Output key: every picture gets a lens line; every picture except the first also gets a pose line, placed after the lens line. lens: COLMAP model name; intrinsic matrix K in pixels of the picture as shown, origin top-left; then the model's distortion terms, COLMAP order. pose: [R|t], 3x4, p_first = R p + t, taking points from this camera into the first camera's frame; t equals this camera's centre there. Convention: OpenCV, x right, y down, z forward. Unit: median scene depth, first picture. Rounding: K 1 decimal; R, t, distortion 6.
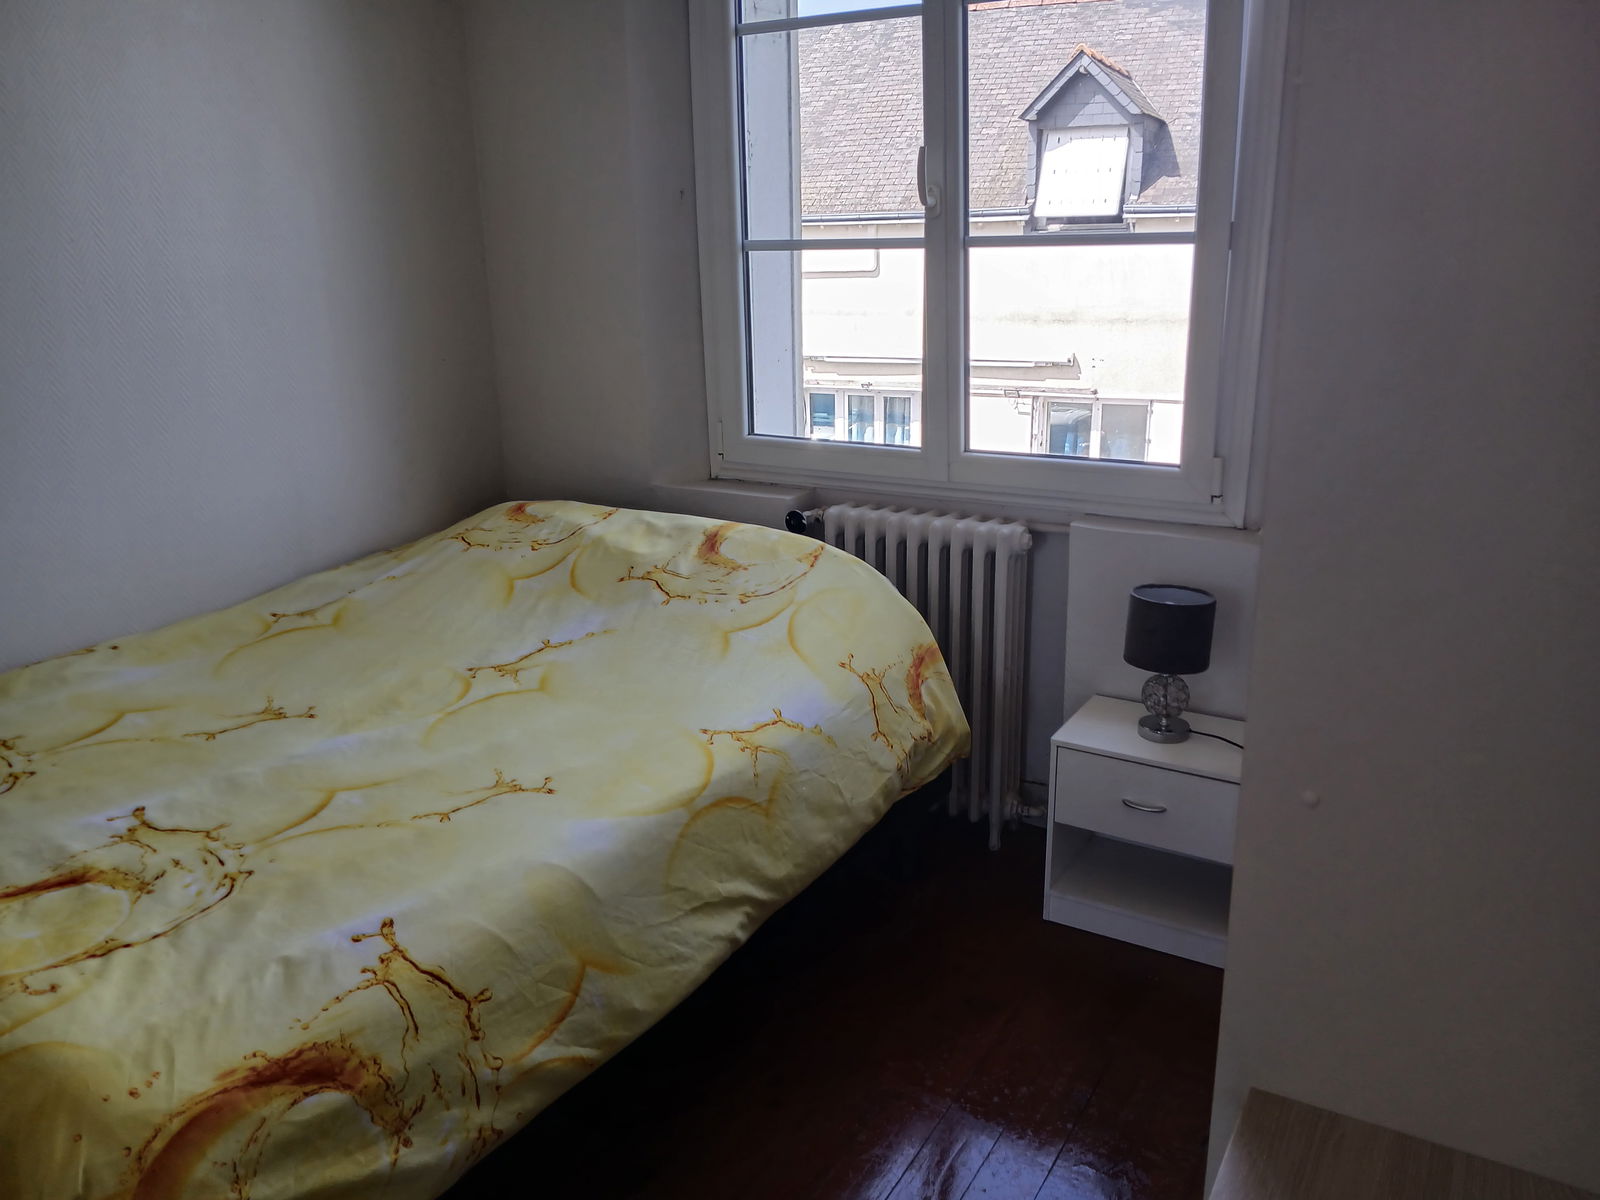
lens RADIAL K [[1236.6, 0, 800.0], [0, 1236.6, 600.0], [0, 0, 1]] dist [0.005093, 0.002261]
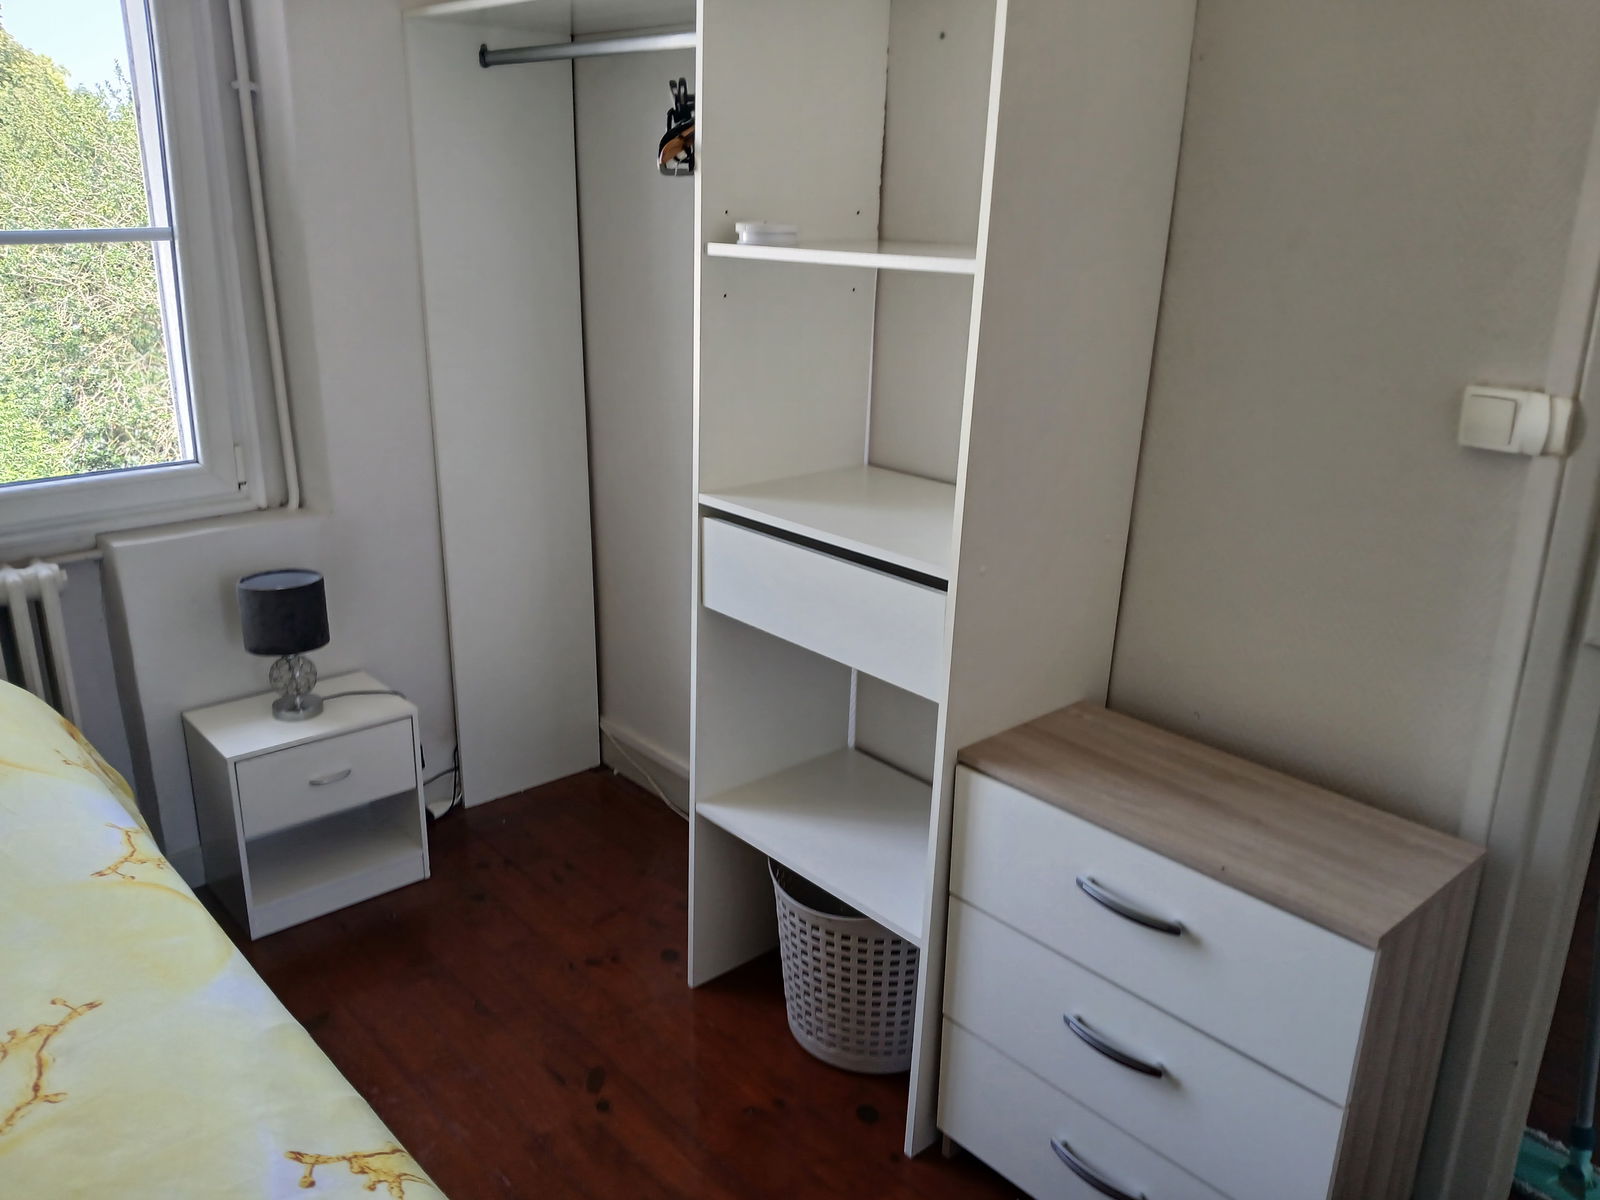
lens RADIAL K [[1236.6, 0, 800.0], [0, 1236.6, 600.0], [0, 0, 1]] dist [0.005093, 0.002261]
pose [[0.313442, -0.275217, 0.908851, -0.496230], [0.248529, 0.947496, 0.201208, -0.085778], [-0.916508, 0.162809, 0.365385, 0.218735]]
